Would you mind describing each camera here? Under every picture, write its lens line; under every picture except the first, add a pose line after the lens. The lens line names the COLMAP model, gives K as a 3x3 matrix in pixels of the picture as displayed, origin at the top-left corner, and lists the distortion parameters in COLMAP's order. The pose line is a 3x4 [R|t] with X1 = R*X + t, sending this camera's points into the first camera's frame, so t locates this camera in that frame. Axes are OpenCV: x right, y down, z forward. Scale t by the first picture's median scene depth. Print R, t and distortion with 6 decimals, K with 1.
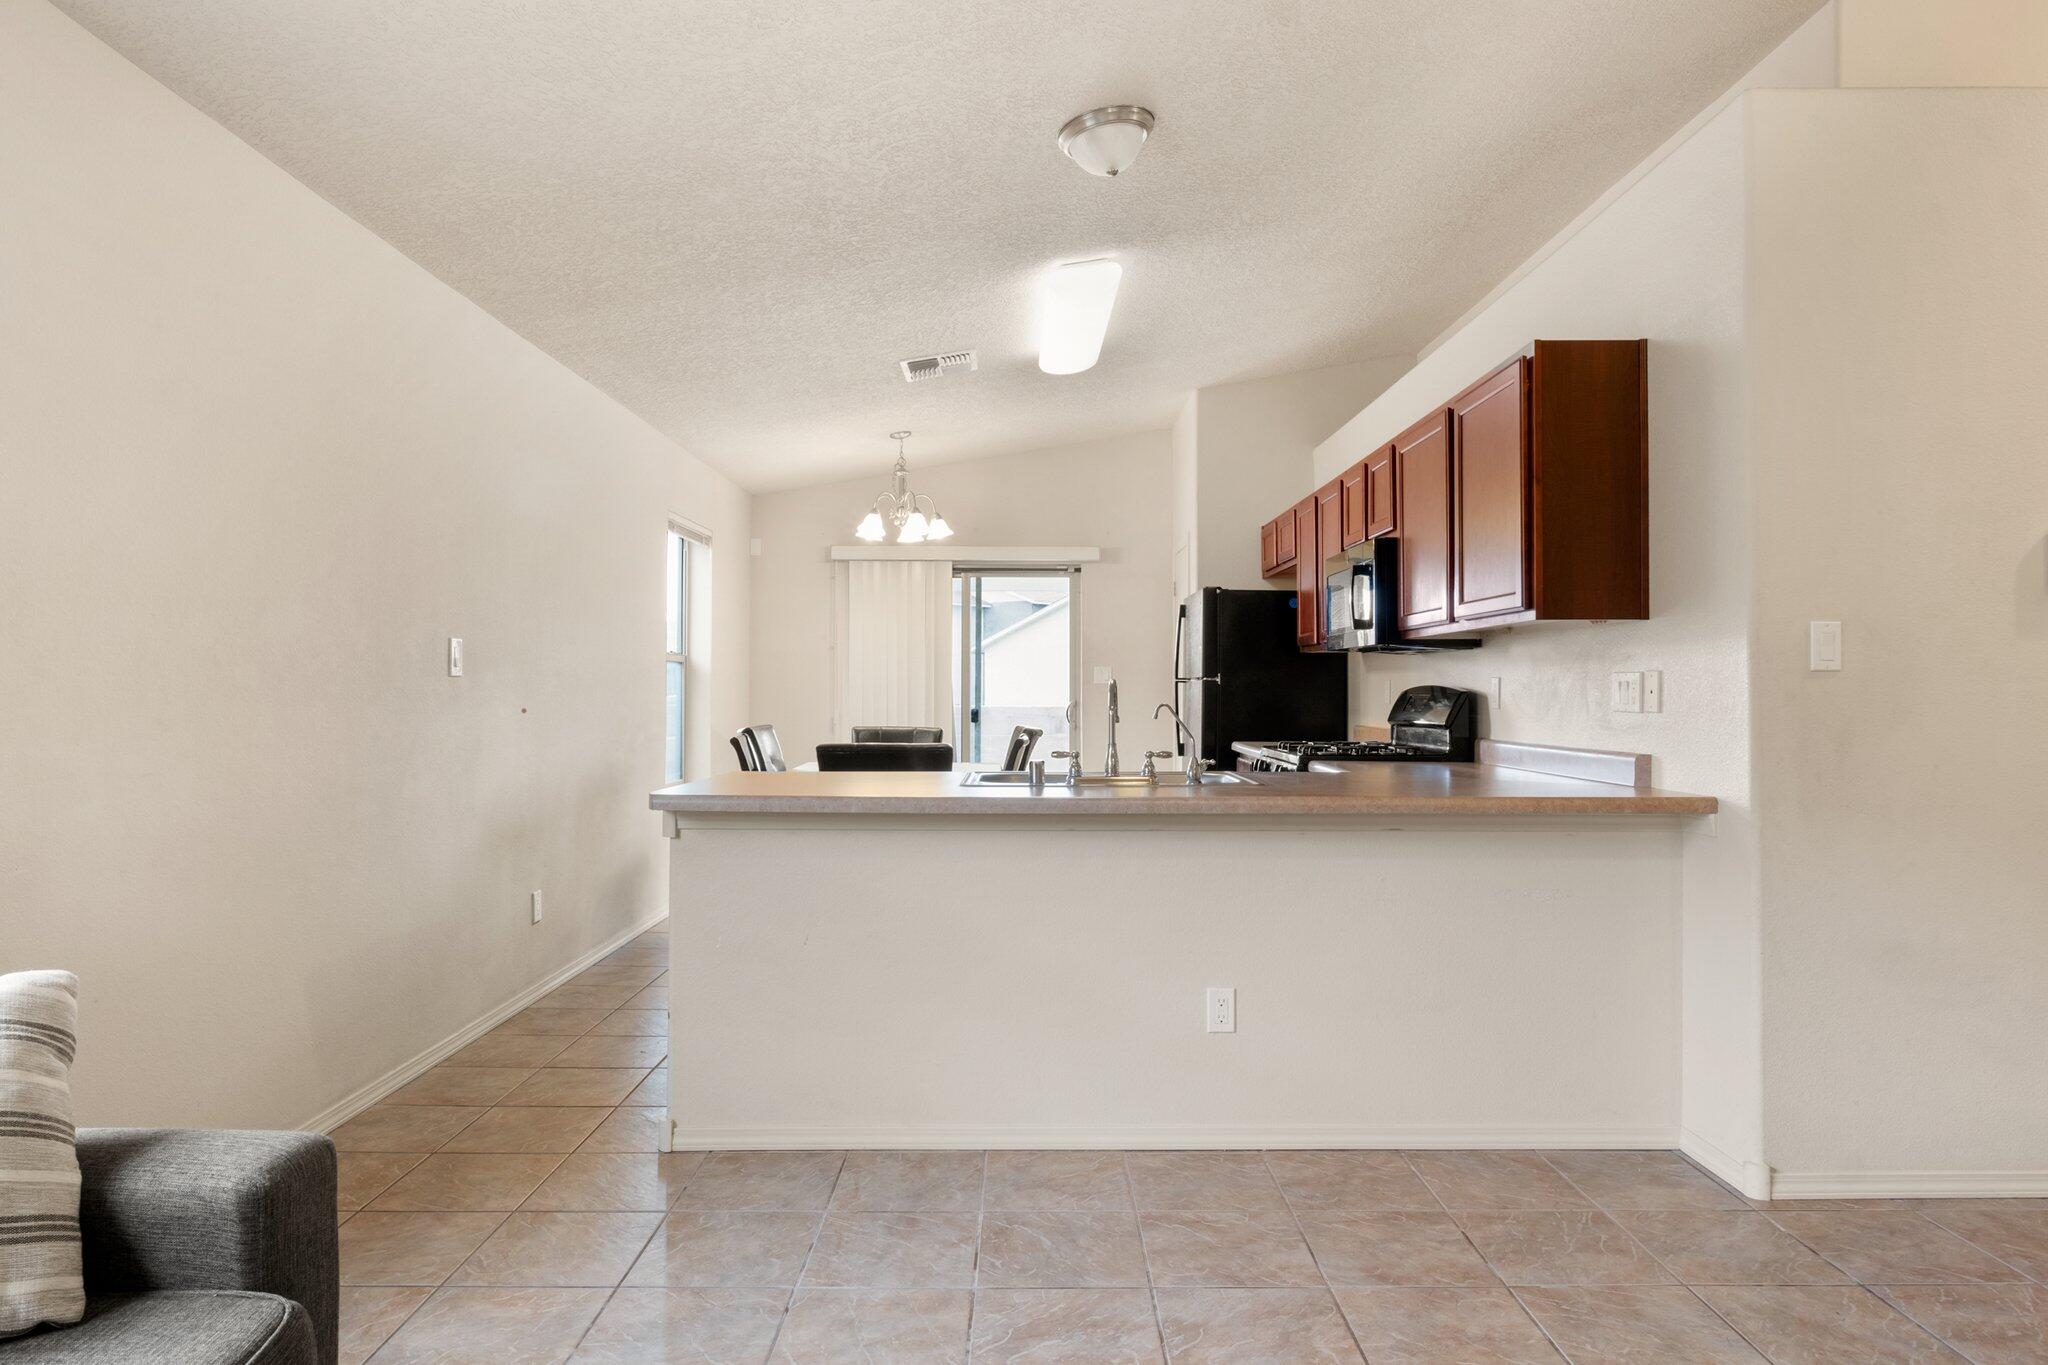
lens RADIAL K [[1254.1, 0, 1060.1], [0, 1254.1, 677.3], [0, 0, 1]] dist [0.000432, -0.000095]
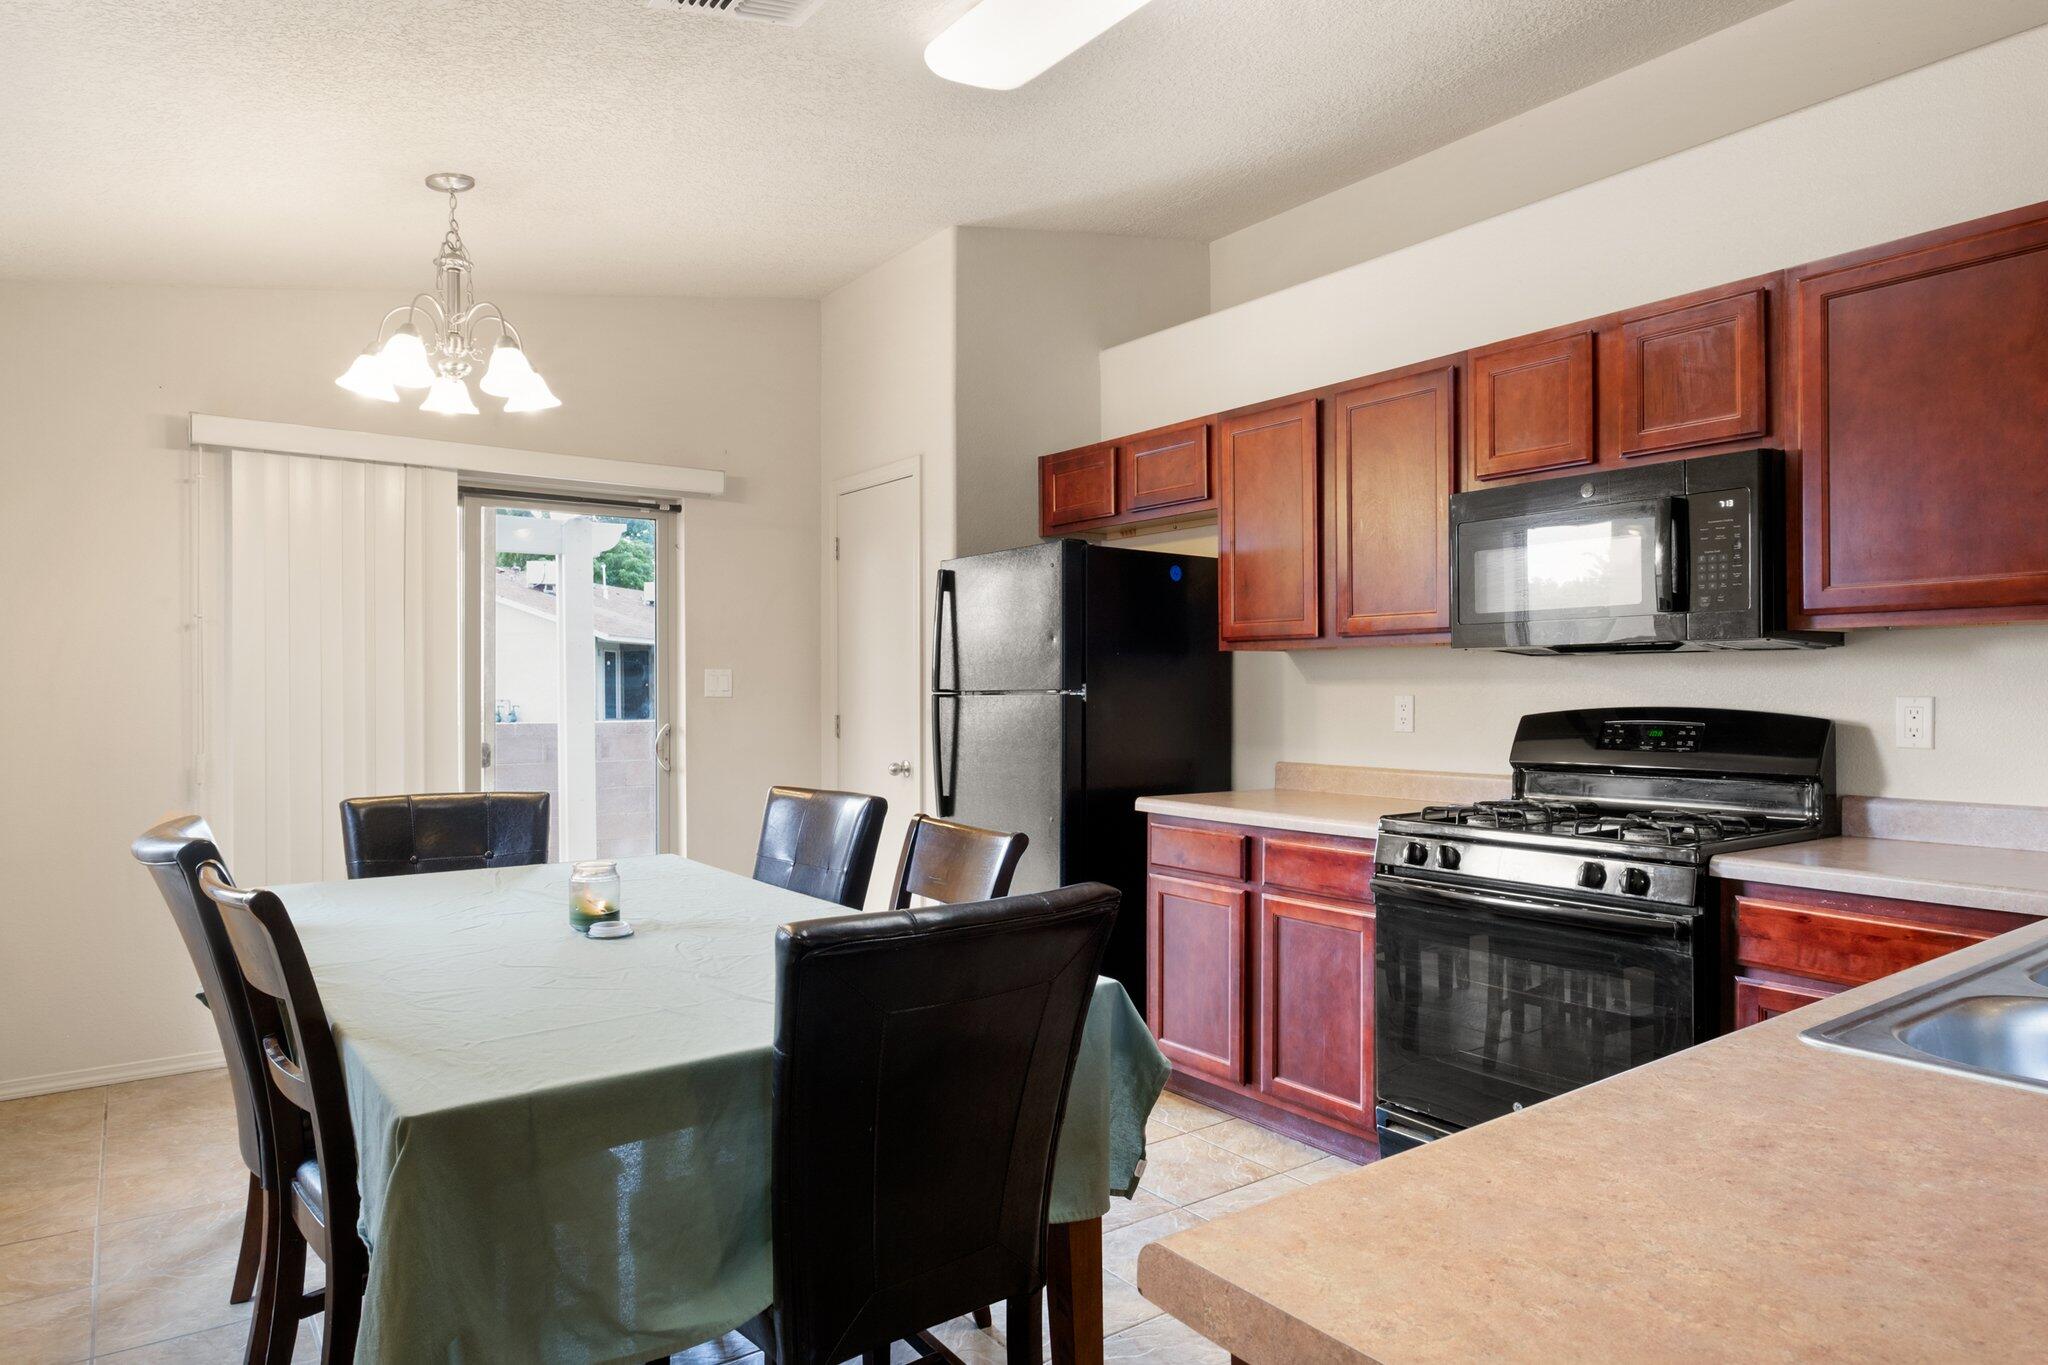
lens RADIAL K [[1226.8, 0, 1024.4], [0, 1226.8, 698.7], [0, 0, 1]] dist [-0.004433, -0.001171]
pose [[0.819139, -0.001705, 0.573593, -0.521038], [-0.005918, 0.999917, 0.011423, -0.004722], [-0.573565, -0.012751, 0.819061, 1.163253]]
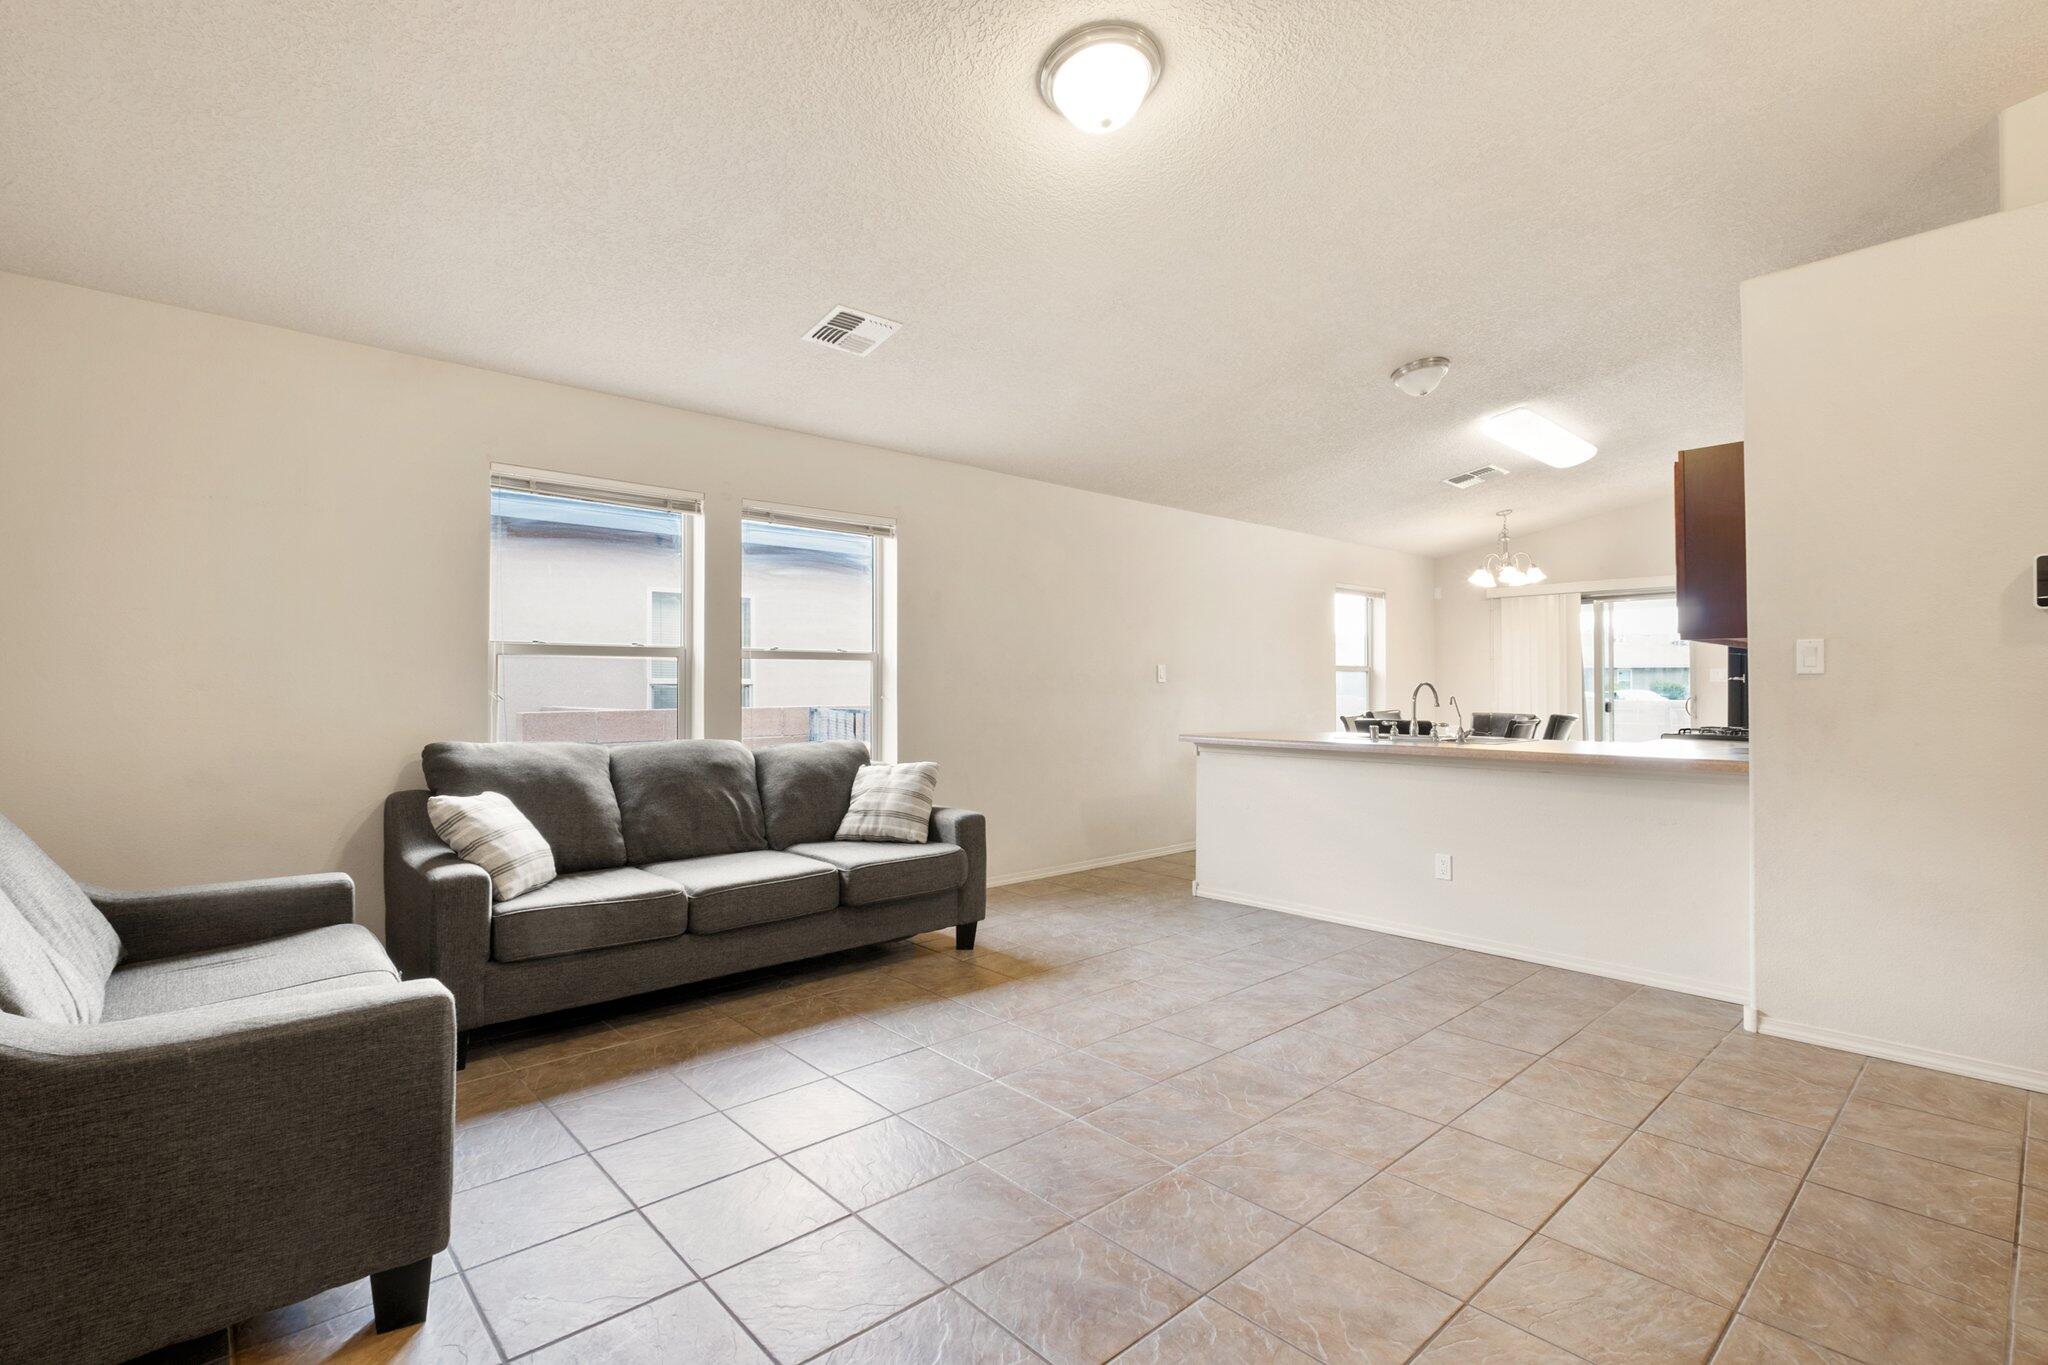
lens RADIAL K [[959.4, 0, 1027.3], [0, 959.4, 691.8], [0, 0, 1]] dist [-0.003966, -0.000508]
pose [[0.661773, 0.000364, -0.749704, 0.809775], [0.010426, 0.999899, 0.009689, -0.004229], [0.749631, -0.014229, 0.661703, -0.369081]]
